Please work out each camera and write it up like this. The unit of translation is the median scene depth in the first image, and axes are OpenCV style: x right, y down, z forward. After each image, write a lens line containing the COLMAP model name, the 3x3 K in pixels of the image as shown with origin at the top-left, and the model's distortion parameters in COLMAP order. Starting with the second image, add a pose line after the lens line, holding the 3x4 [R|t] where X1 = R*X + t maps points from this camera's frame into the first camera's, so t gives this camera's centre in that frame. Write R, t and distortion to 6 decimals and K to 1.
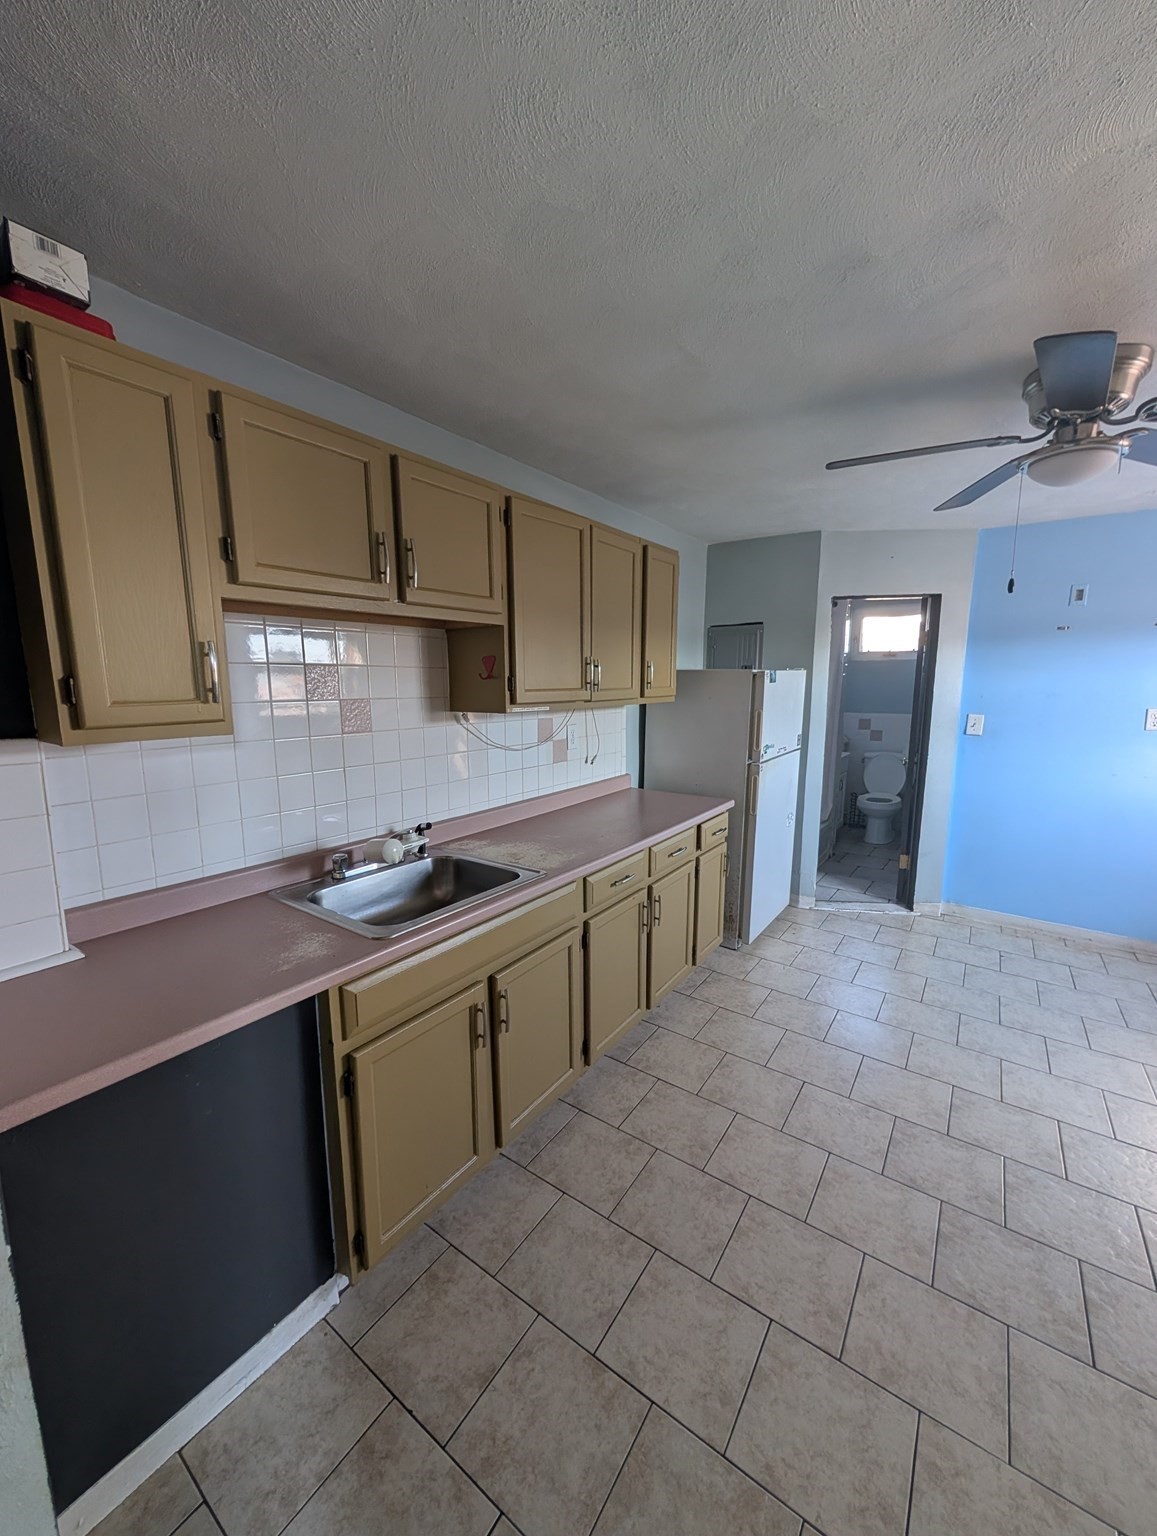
lens RADIAL K [[585.0, 0, 574.9], [0, 585.0, 770.4], [0, 0, 1]] dist [0.001109, -0.000126]
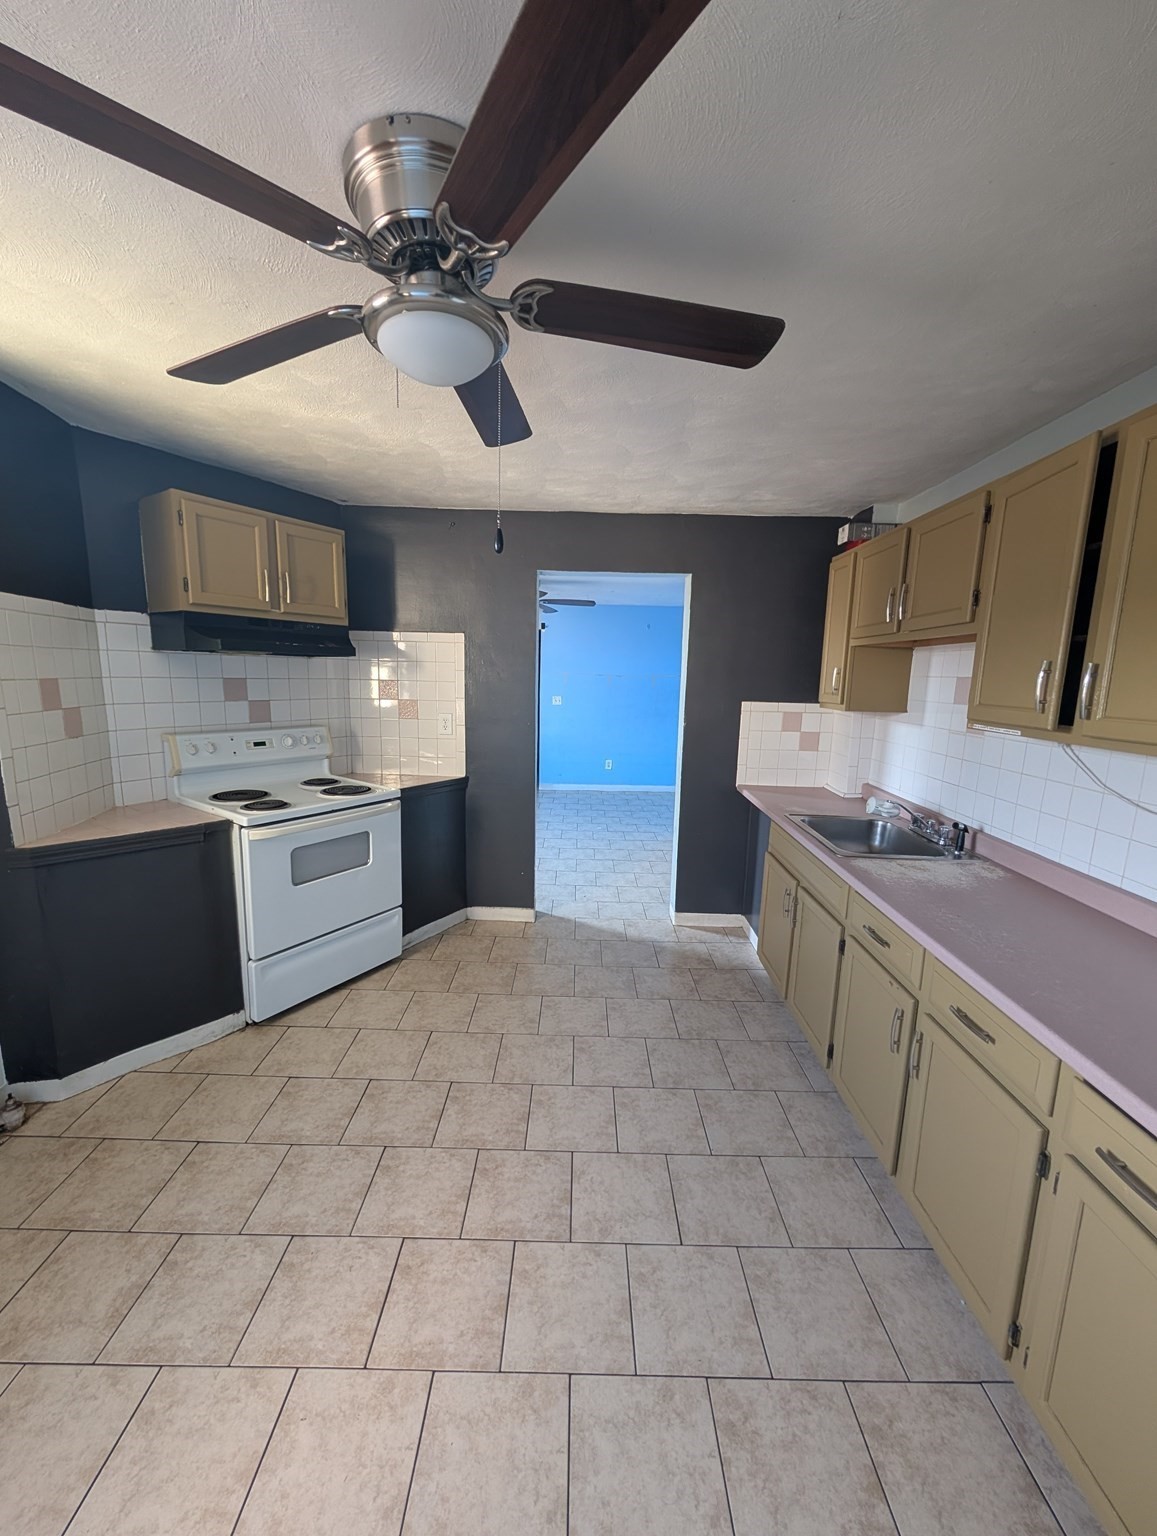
lens RADIAL K [[585.0, 0, 574.9], [0, 585.0, 770.4], [0, 0, 1]] dist [0.001109, -0.000126]
pose [[-0.819742, 0.081756, -0.566868, 0.614369], [-0.104508, 0.951790, 0.288400, -0.158276], [0.563117, 0.295656, -0.771678, 0.931995]]
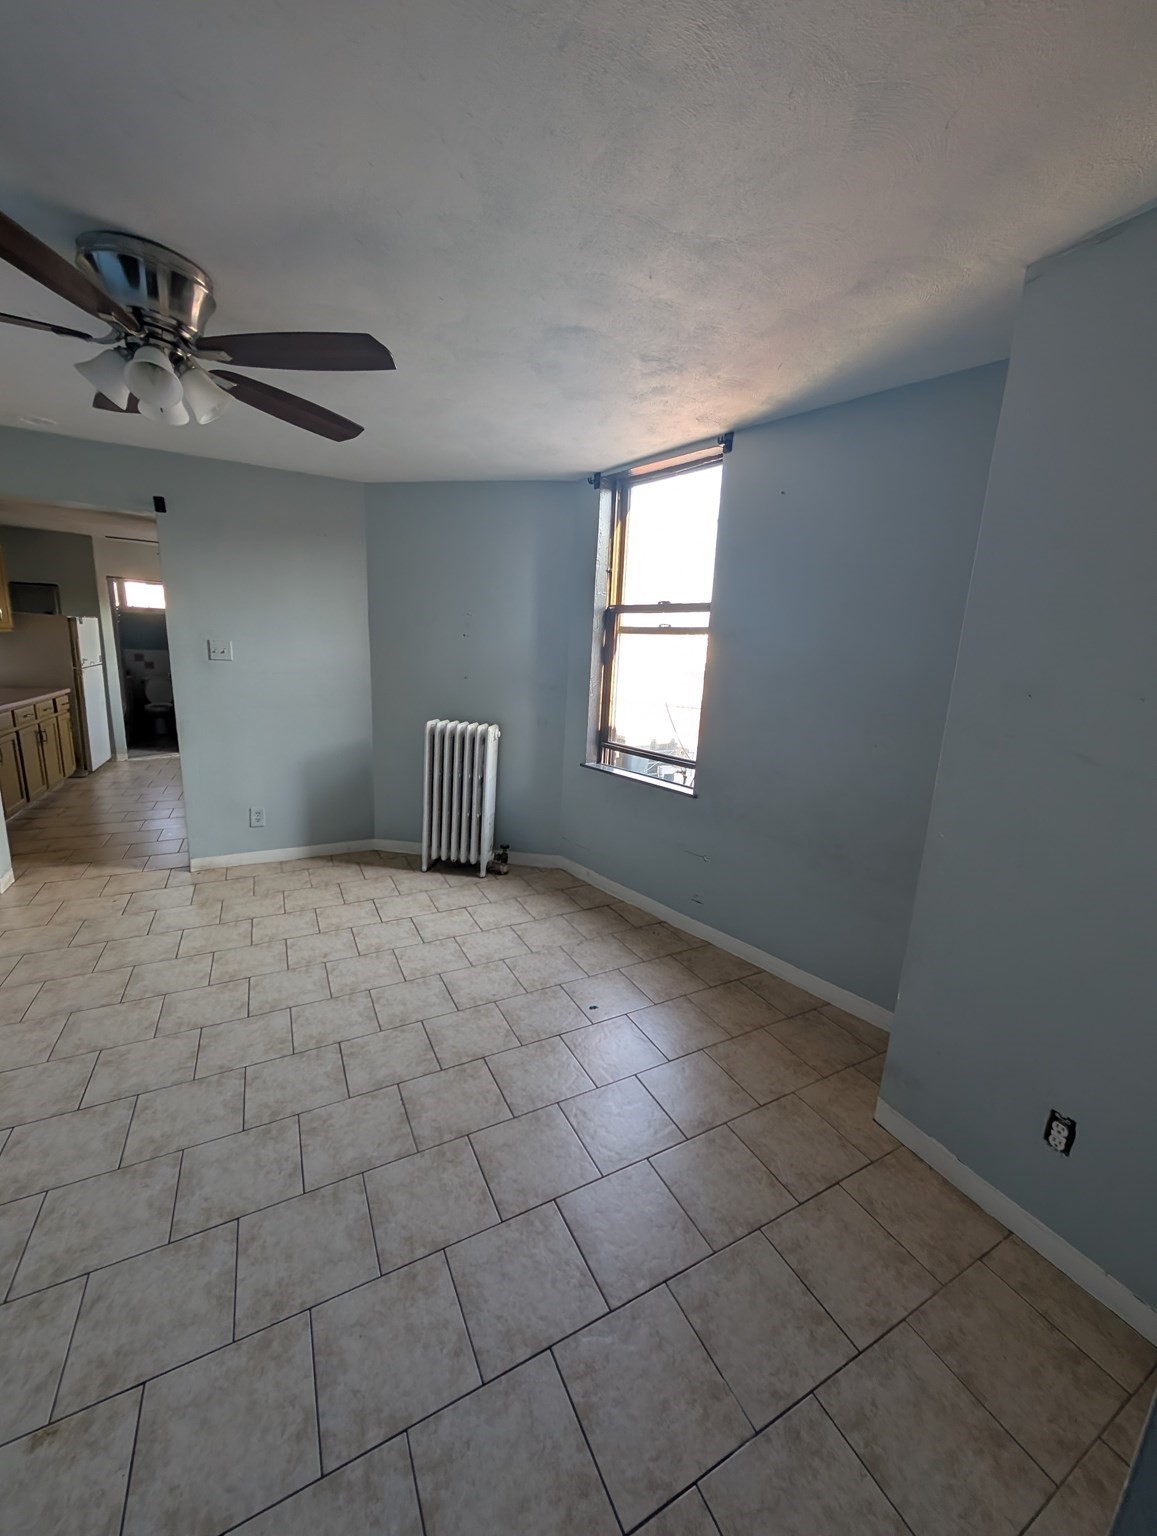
lens RADIAL K [[585.0, 0, 574.9], [0, 585.0, 770.4], [0, 0, 1]] dist [0.001109, -0.000126]
pose [[0.455232, -0.159400, 0.875988, -0.629649], [0.090140, 0.987040, 0.132763, 0.196465], [-0.885798, 0.018524, 0.463700, -1.197532]]
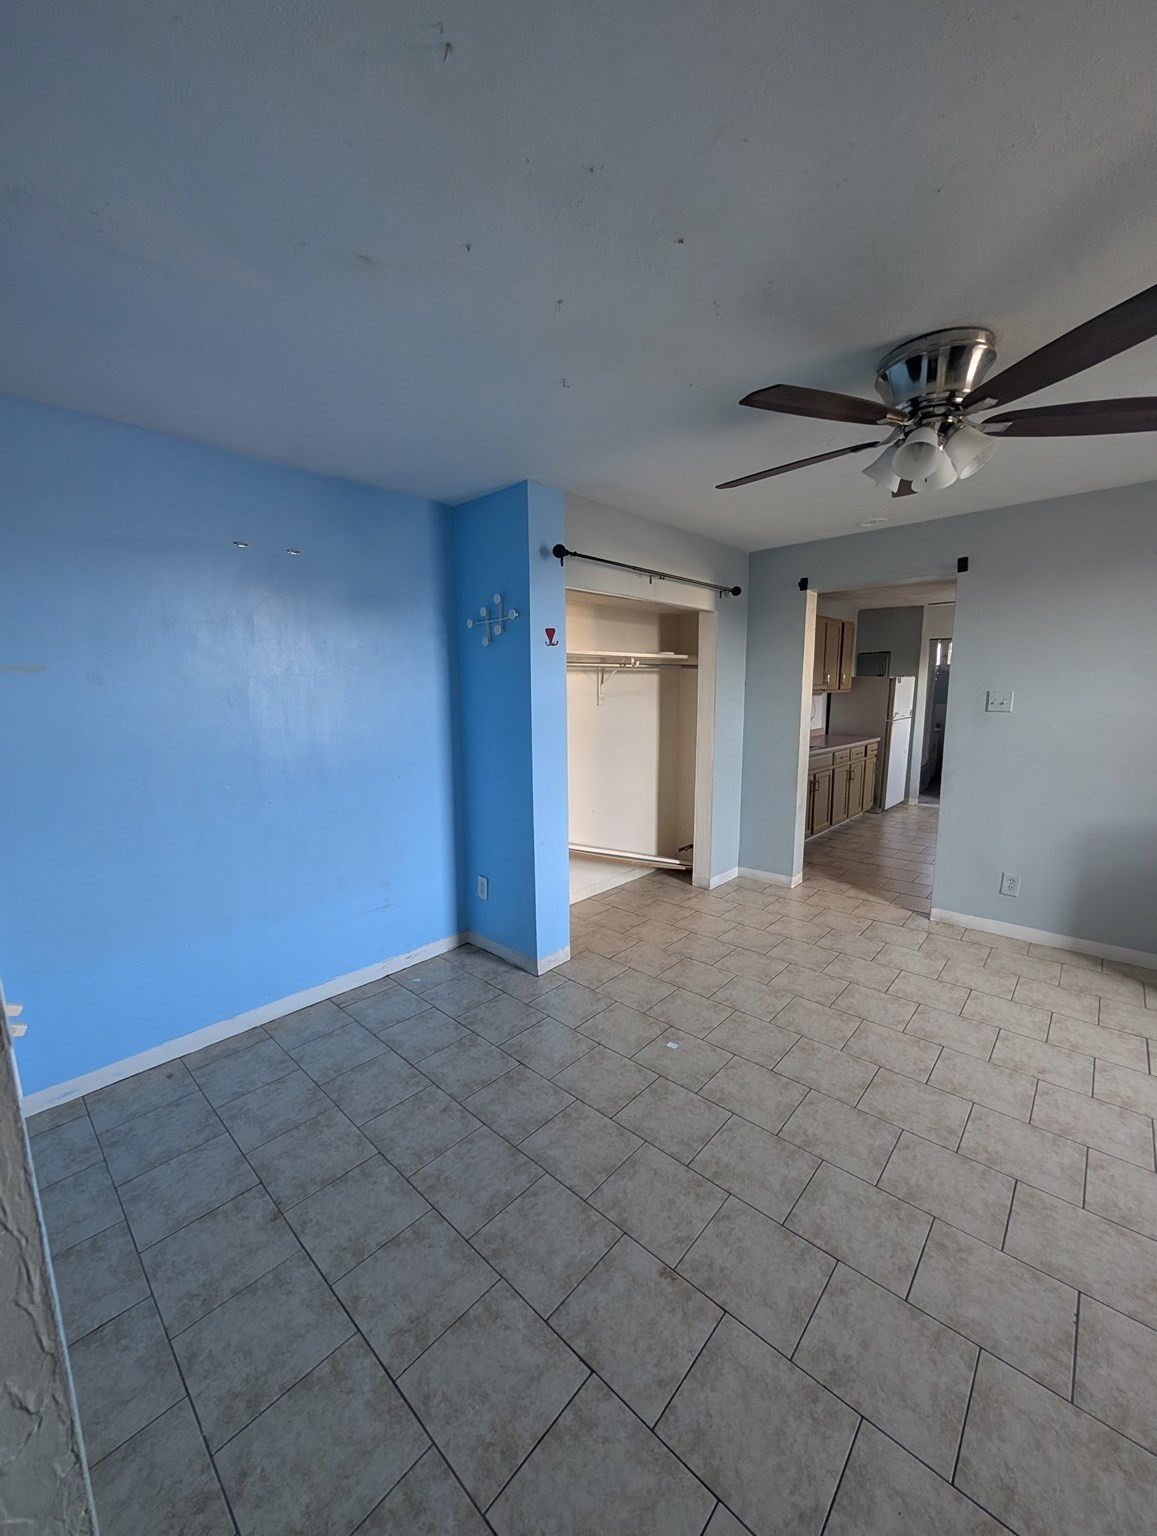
lens RADIAL K [[585.0, 0, 574.9], [0, 585.0, 770.4], [0, 0, 1]] dist [0.001109, -0.000126]
pose [[0.992018, 0.013270, -0.125400, -0.551689], [-0.014768, 0.999830, -0.011025, 0.205482], [0.125232, 0.012789, 0.992045, -1.232031]]
